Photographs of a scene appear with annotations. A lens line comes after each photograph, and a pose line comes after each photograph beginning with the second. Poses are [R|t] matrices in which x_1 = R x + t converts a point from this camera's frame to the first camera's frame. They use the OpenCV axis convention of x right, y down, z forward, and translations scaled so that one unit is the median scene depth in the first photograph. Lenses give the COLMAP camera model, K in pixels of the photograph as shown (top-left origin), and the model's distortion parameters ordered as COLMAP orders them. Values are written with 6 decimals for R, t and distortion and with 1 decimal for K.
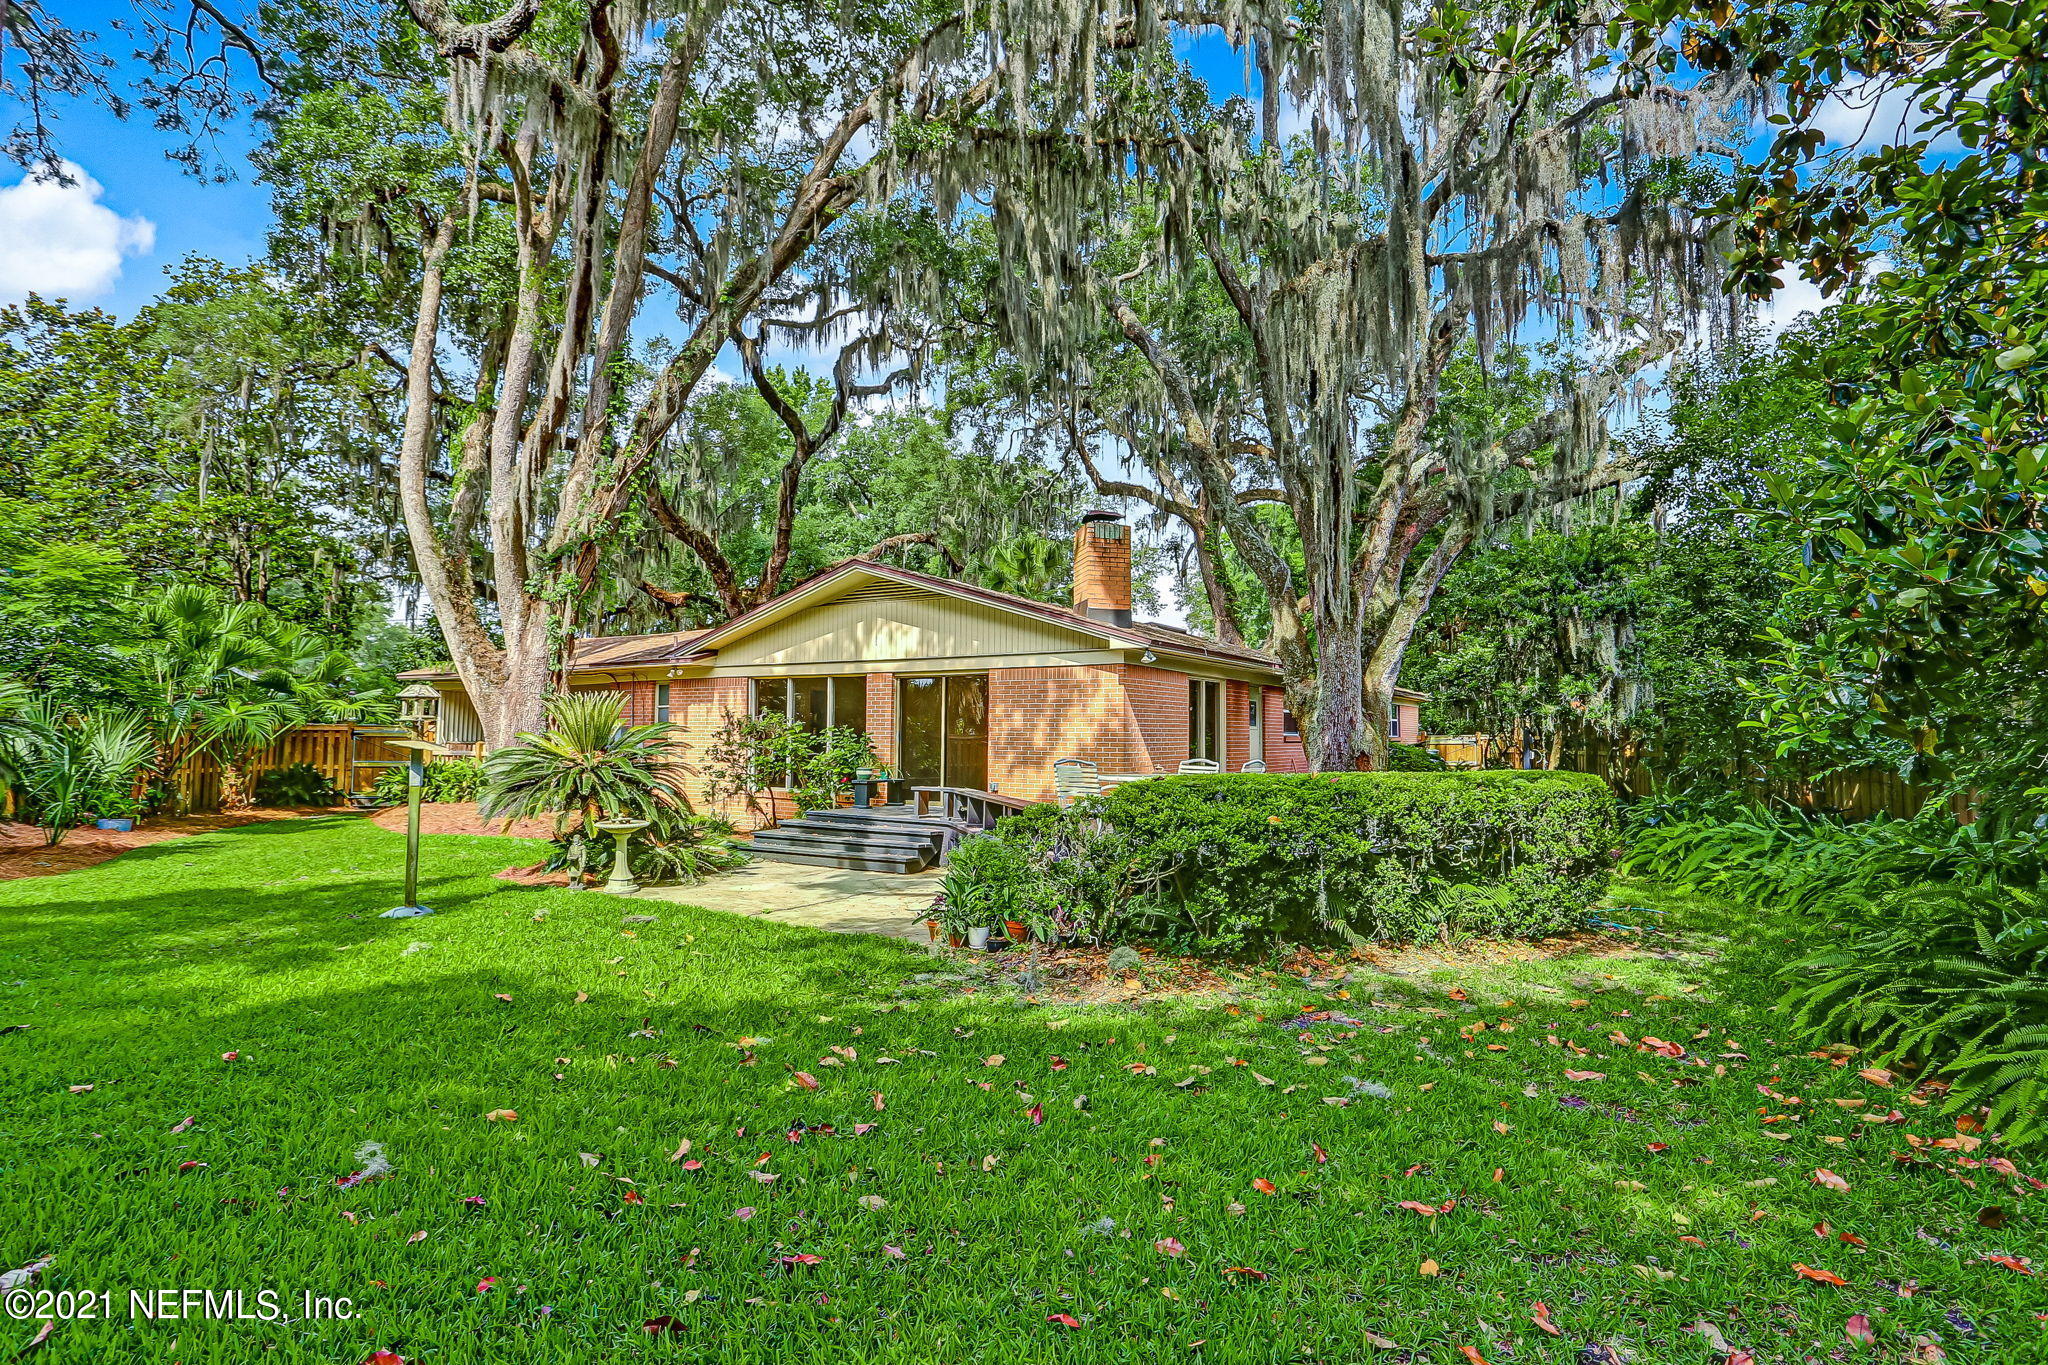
lens RADIAL K [[1029.3, 0, 994.6], [0, 1029.3, 647.6], [0, 0, 1]] dist [-0.044452, 0.000372]
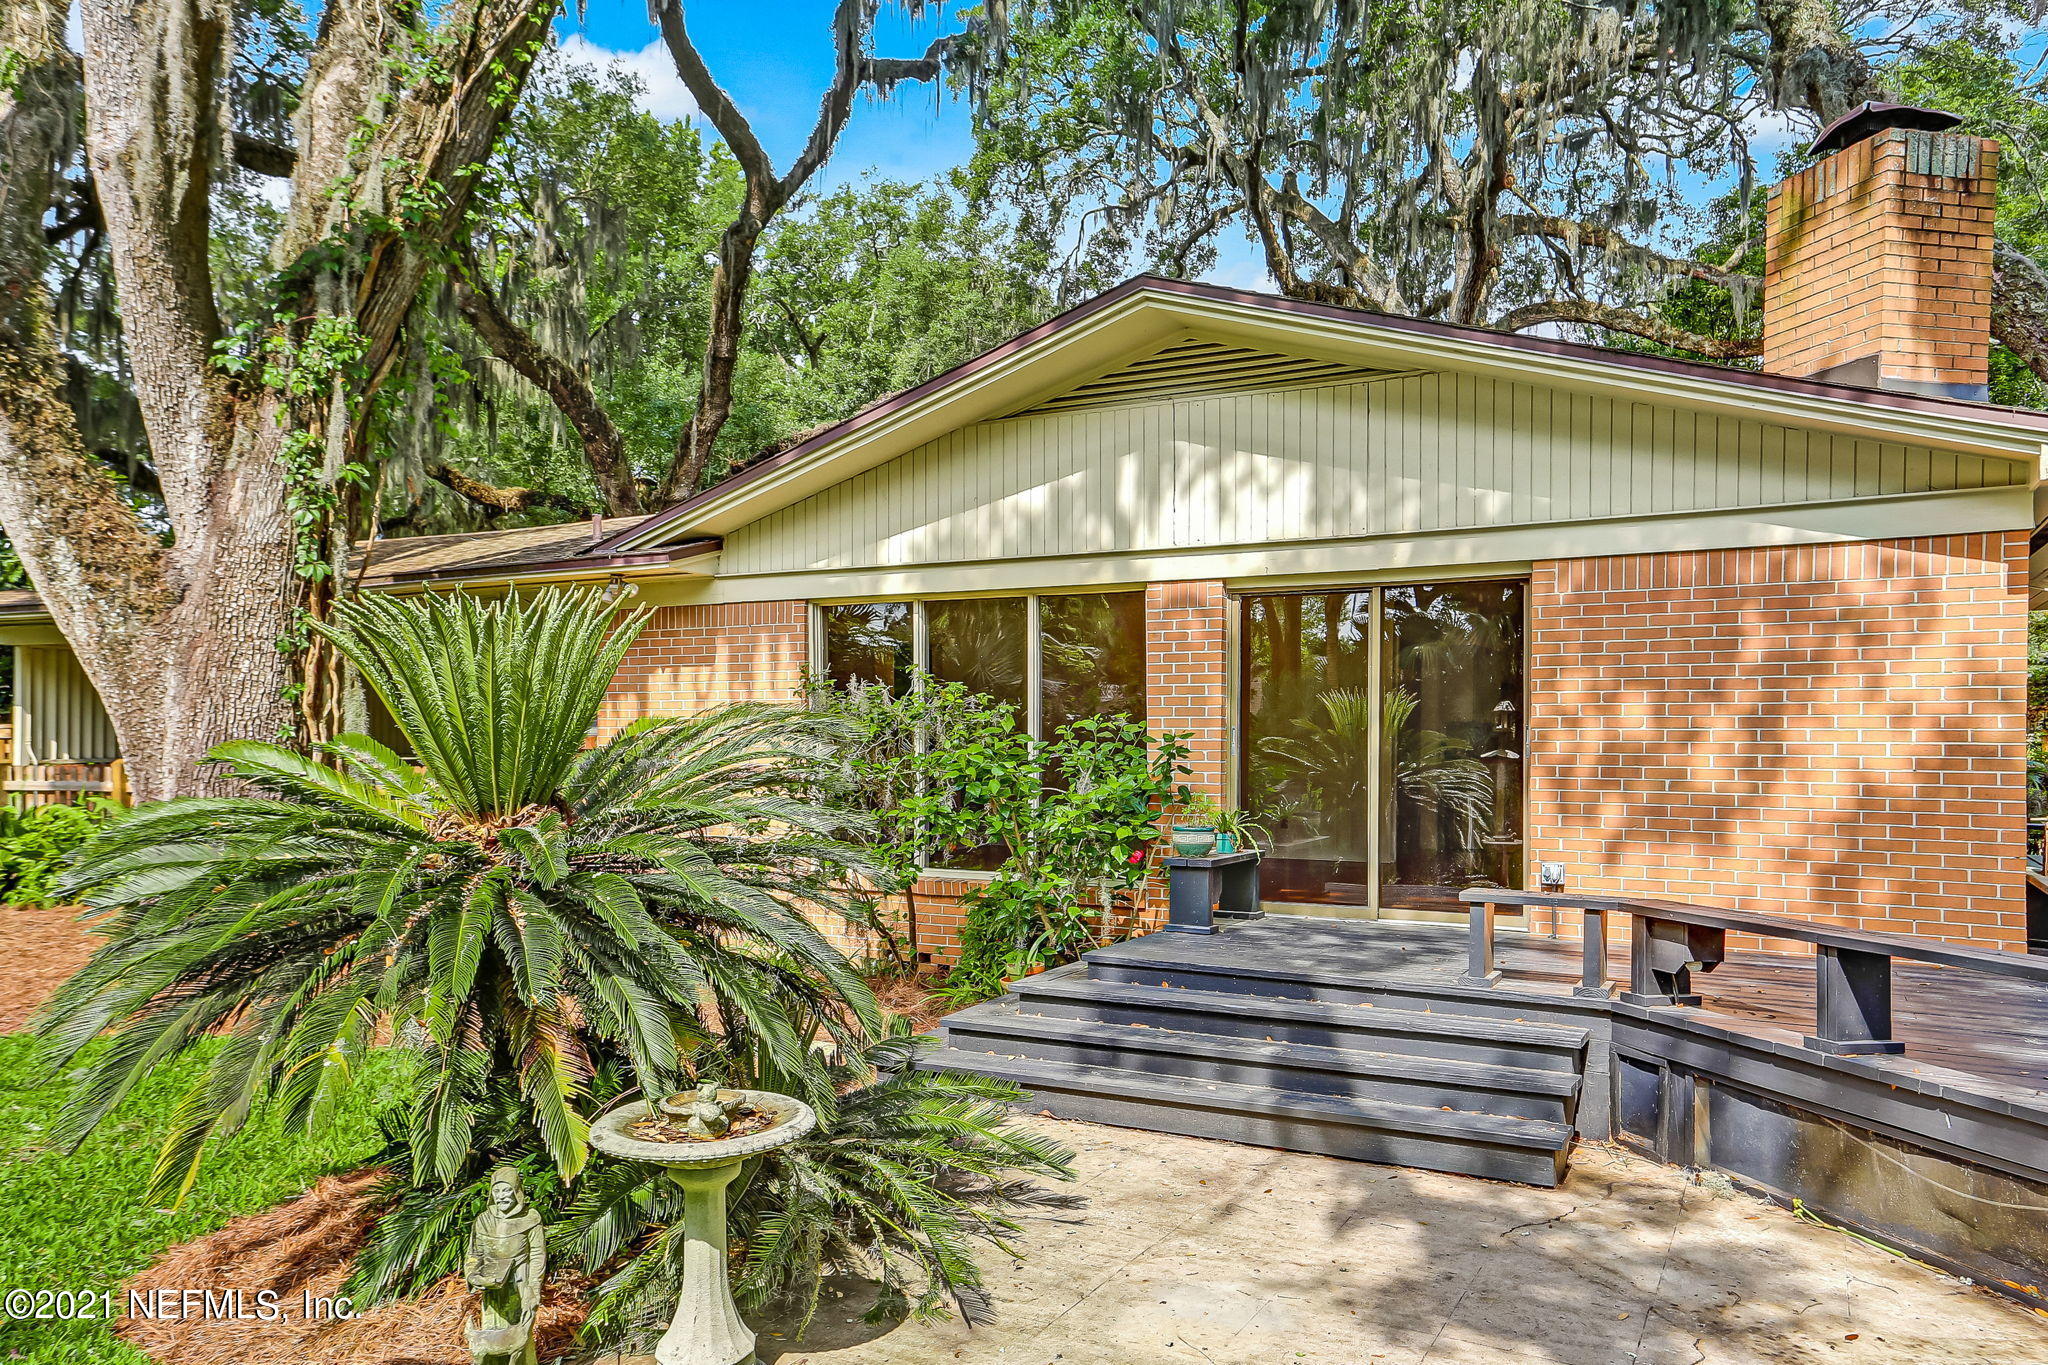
lens RADIAL K [[1460.3, 0, 1010.9], [0, 1460.3, 739.5], [0, 0, 1]] dist [0.043555, 0.034927]
pose [[0.998335, -0.004427, 0.057510, -0.197374], [-0.000552, 0.996272, 0.086269, 0.034056], [-0.057677, -0.086157, 0.994611, 0.420624]]
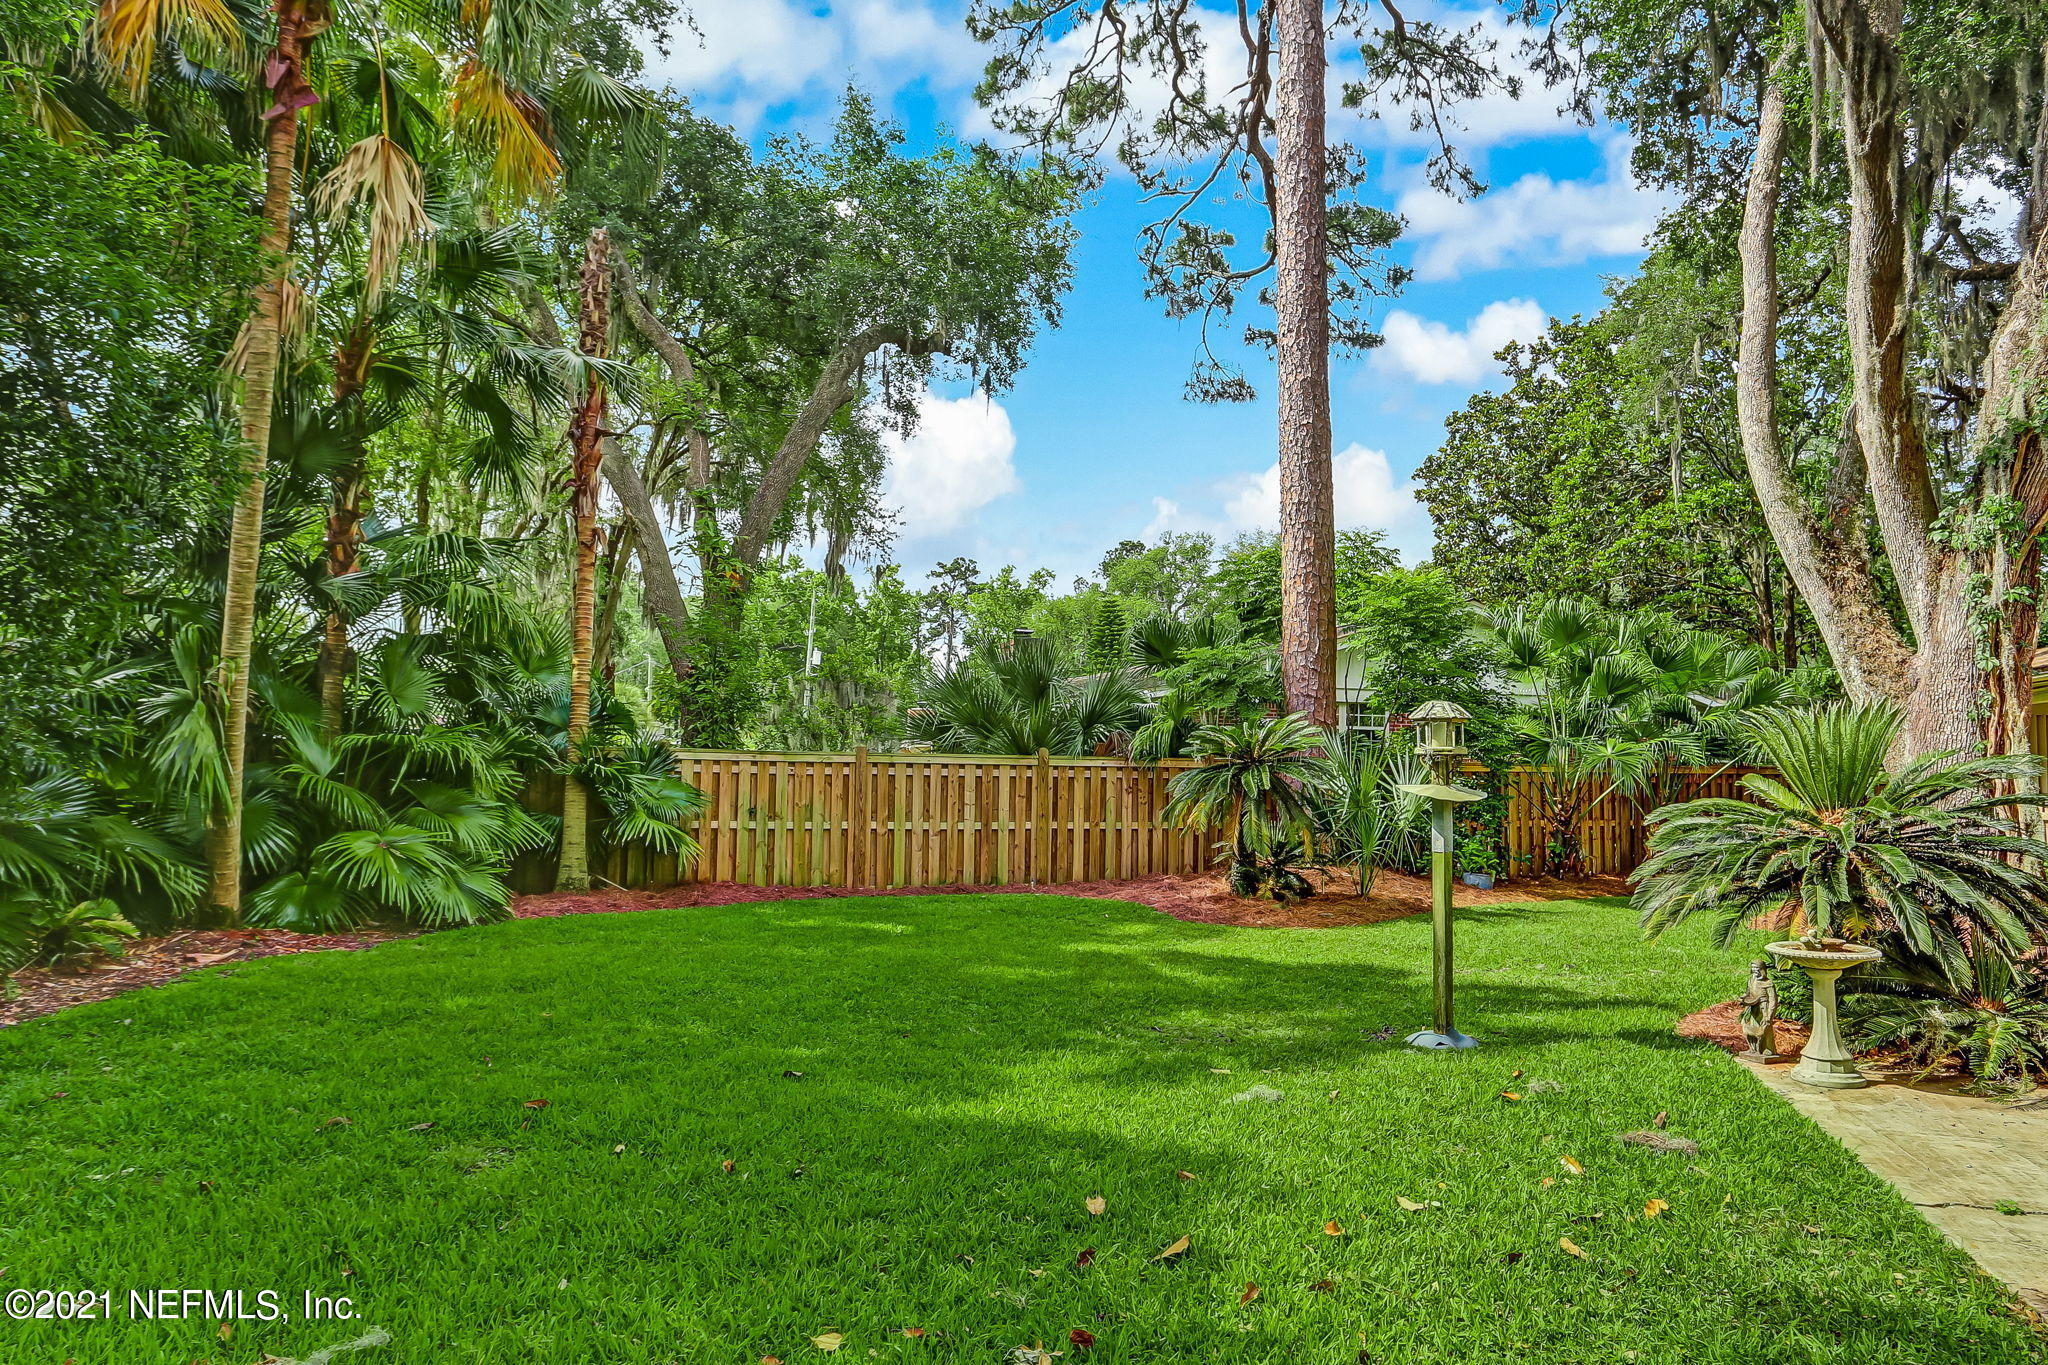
lens RADIAL K [[1283.0, 0, 1025.5], [0, 1283.0, 668.2], [0, 0, 1]] dist [-0.010059, -0.000376]
pose [[0.285952, -0.070864, -0.955620, 0.094996], [0.067516, 0.996273, -0.053676, 0.023372], [0.955862, -0.049171, 0.289671, 0.274118]]
